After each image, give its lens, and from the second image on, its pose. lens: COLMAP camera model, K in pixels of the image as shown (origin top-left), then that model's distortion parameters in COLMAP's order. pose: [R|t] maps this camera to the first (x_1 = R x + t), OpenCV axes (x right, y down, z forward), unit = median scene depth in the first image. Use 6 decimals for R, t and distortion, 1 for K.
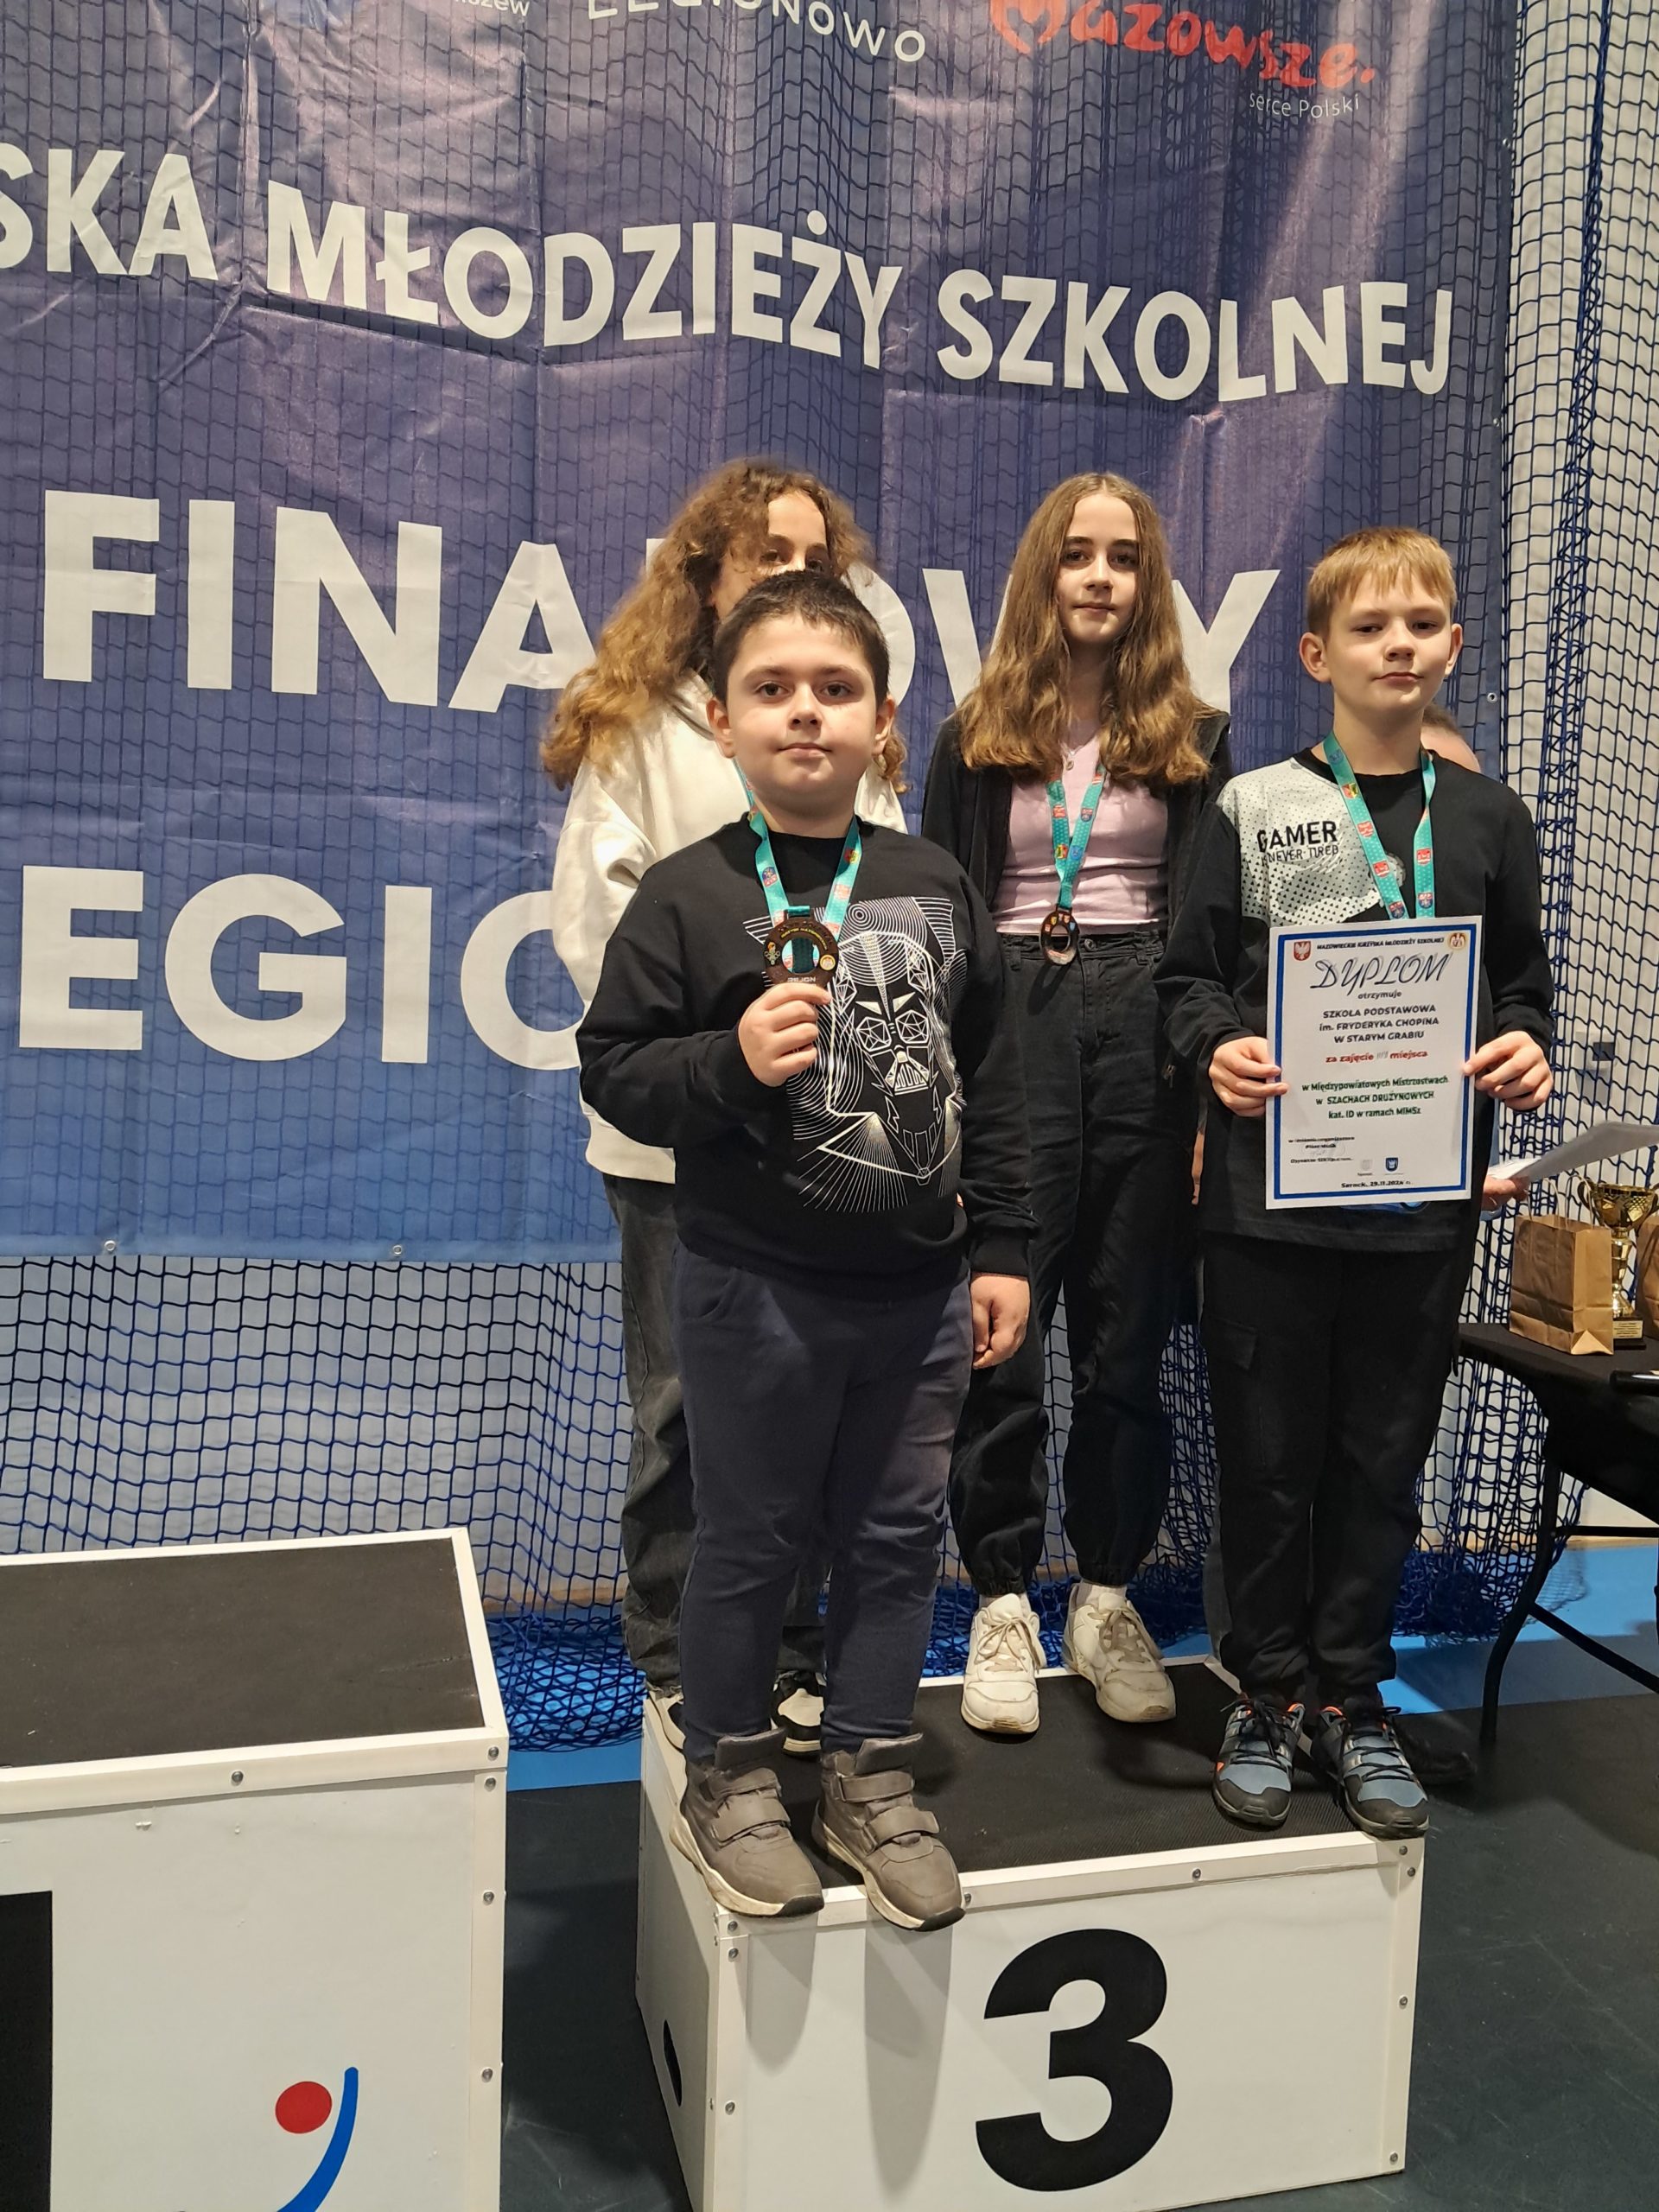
lens RADIAL K [[1712.1, 0, 797.3], [0, 1712.1, 1021.1], [0, 0, 1]] dist [0.011538, 0.007491]
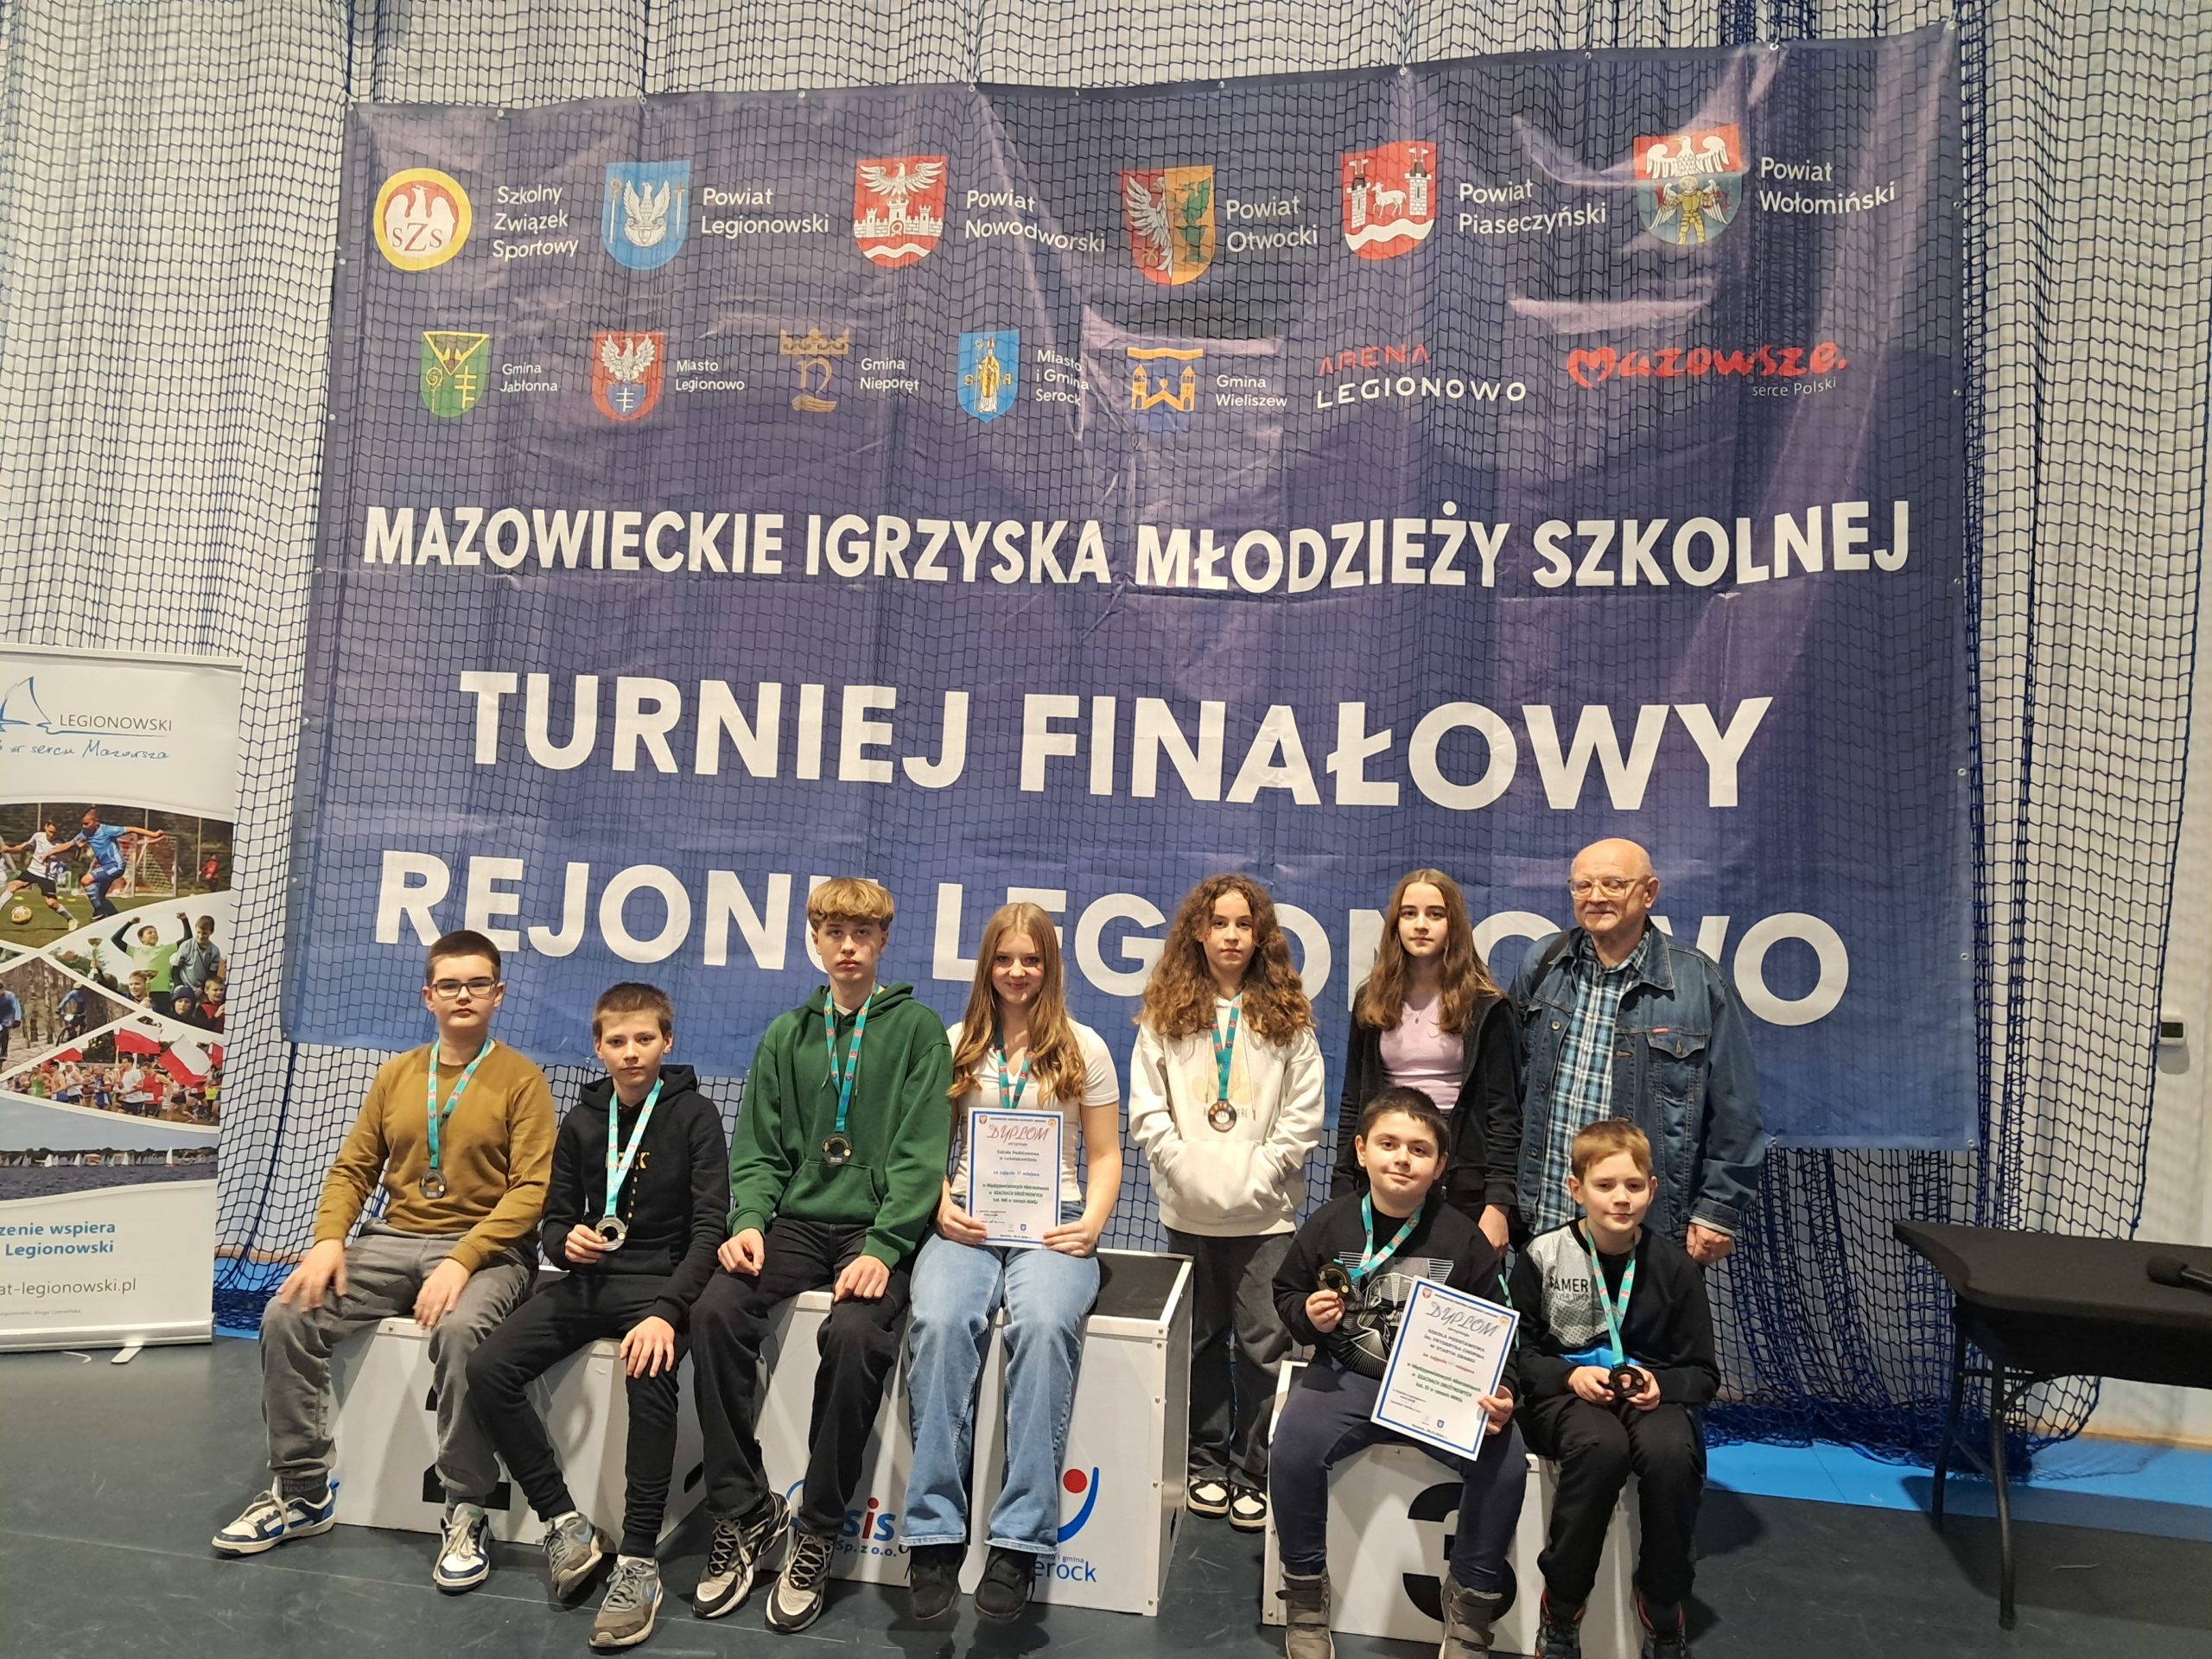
lens RADIAL K [[1797.1, 0, 1077.5], [0, 1797.1, 826.0], [0, 0, 1]] dist [0.119731, -0.333800]
pose [[0.913860, 0.000325, -0.406029, 0.402725], [-0.029115, 0.997478, -0.064731, -0.032705], [0.404984, 0.070977, 0.911565, -0.743304]]
